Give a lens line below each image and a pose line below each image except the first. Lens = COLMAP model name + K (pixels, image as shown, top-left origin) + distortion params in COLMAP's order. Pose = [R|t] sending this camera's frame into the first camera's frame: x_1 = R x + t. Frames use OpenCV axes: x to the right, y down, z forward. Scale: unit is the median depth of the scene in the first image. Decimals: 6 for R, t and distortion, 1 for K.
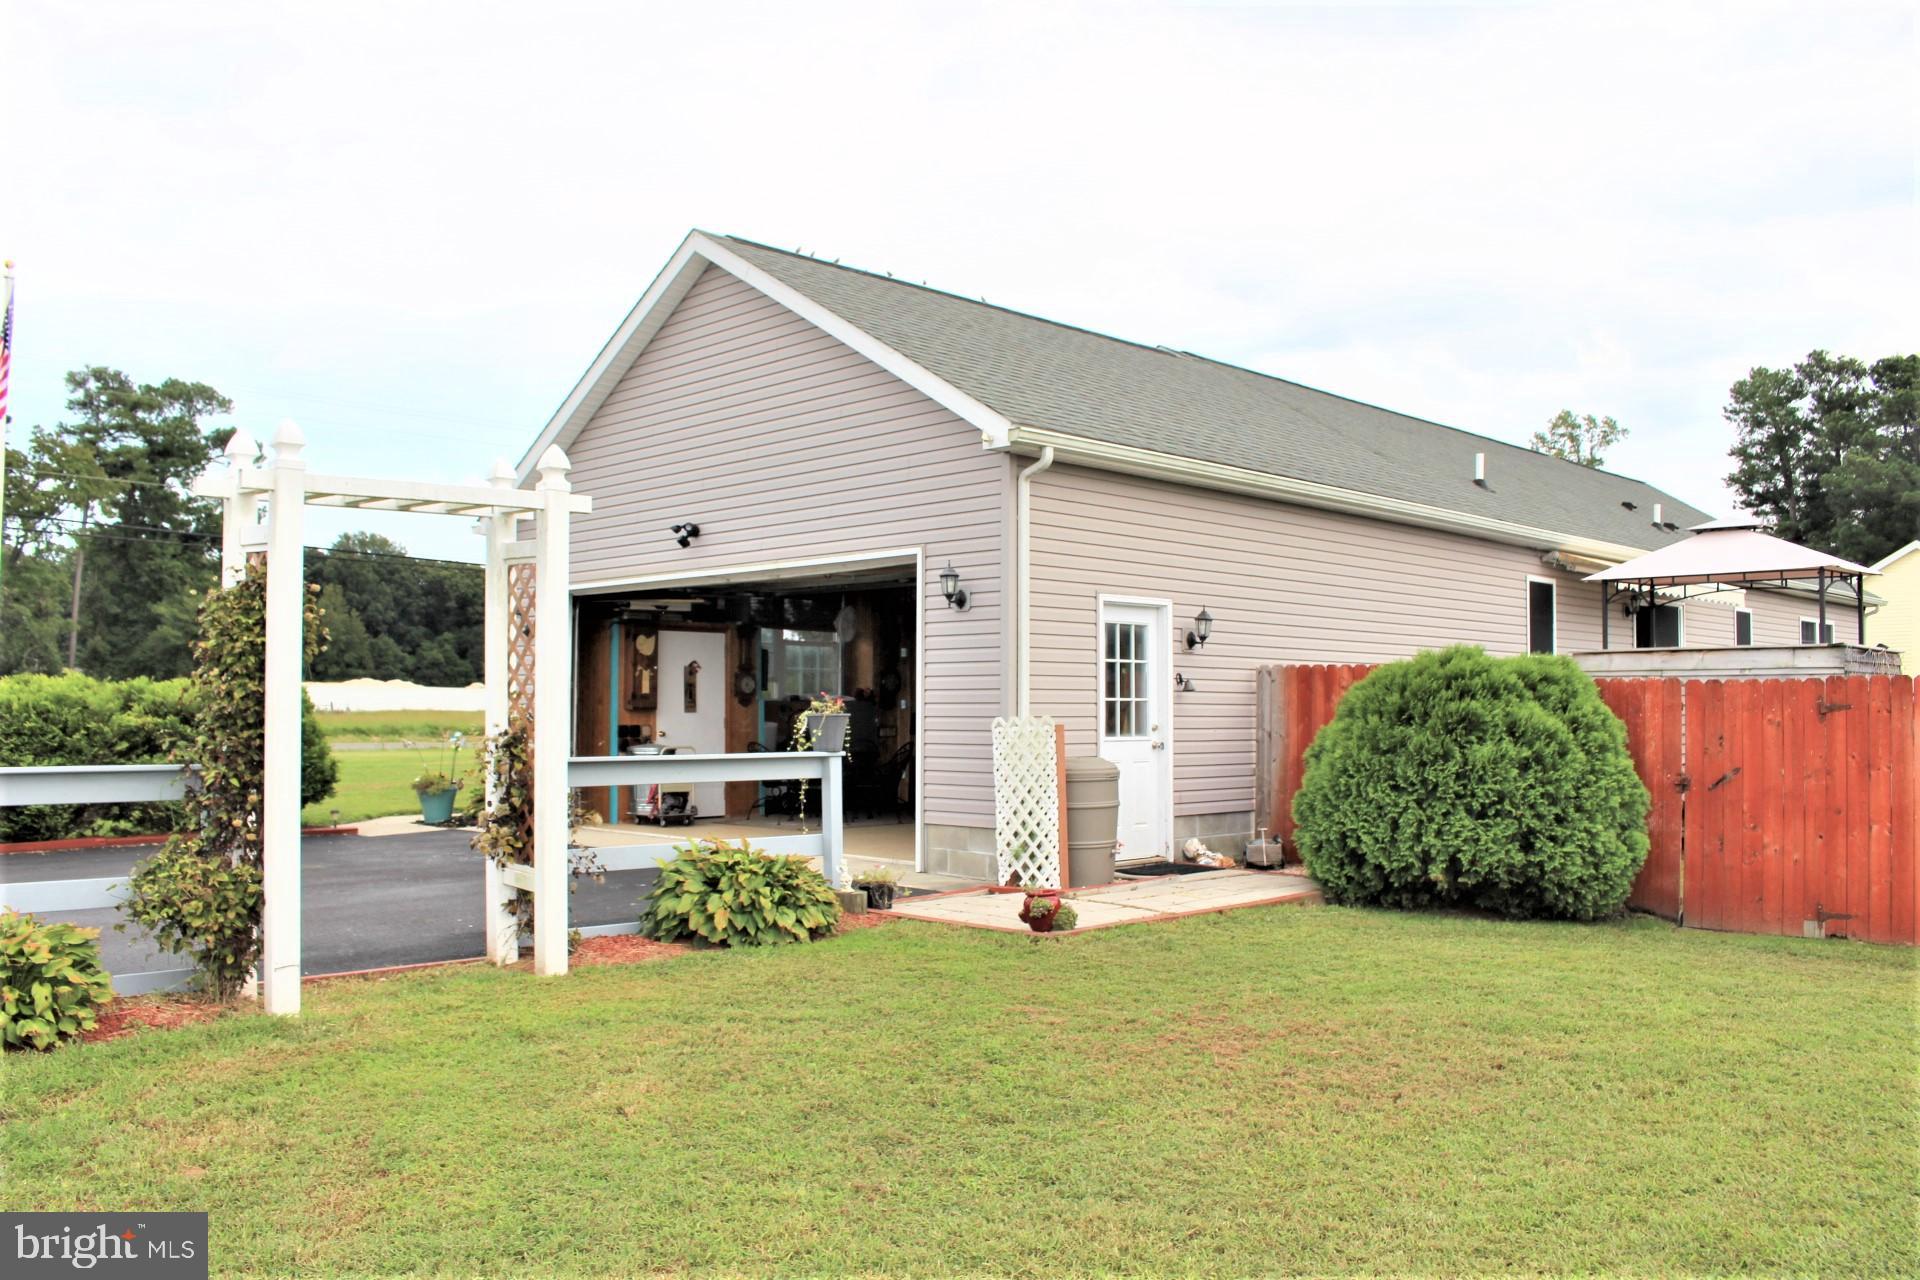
lens RADIAL K [[1580.5, 0, 951.9], [0, 1580.5, 667.6], [0, 0, 1]] dist [-0.156291, 0.120967]
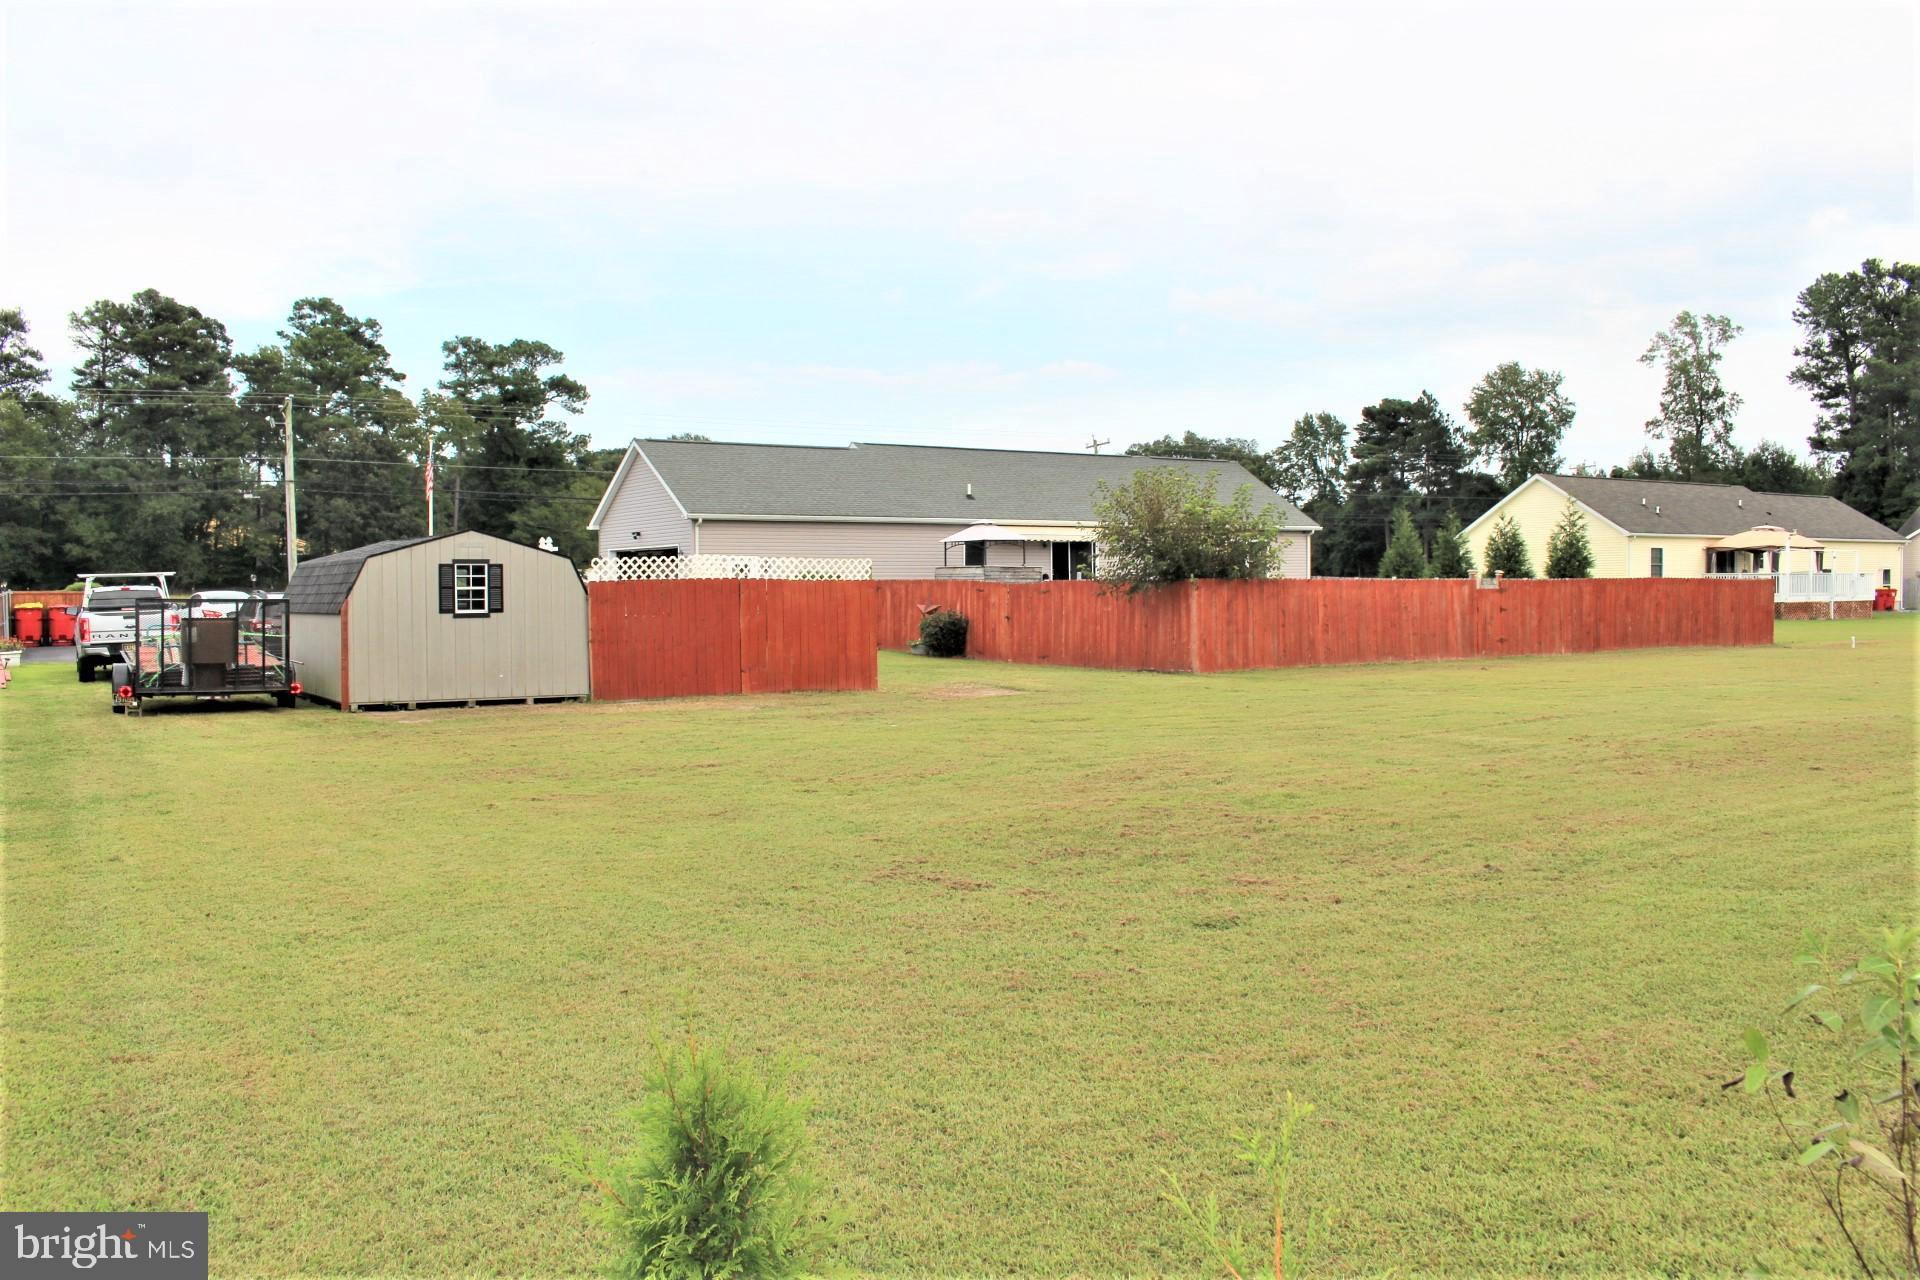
lens RADIAL K [[1580.5, 0, 951.9], [0, 1580.5, 667.6], [0, 0, 1]] dist [-0.156291, 0.120967]
pose [[0.977269, -0.000281, -0.212003, 0.141966], [0.016982, 0.996890, 0.076958, -0.005554], [0.211322, -0.078809, 0.974234, -0.254374]]
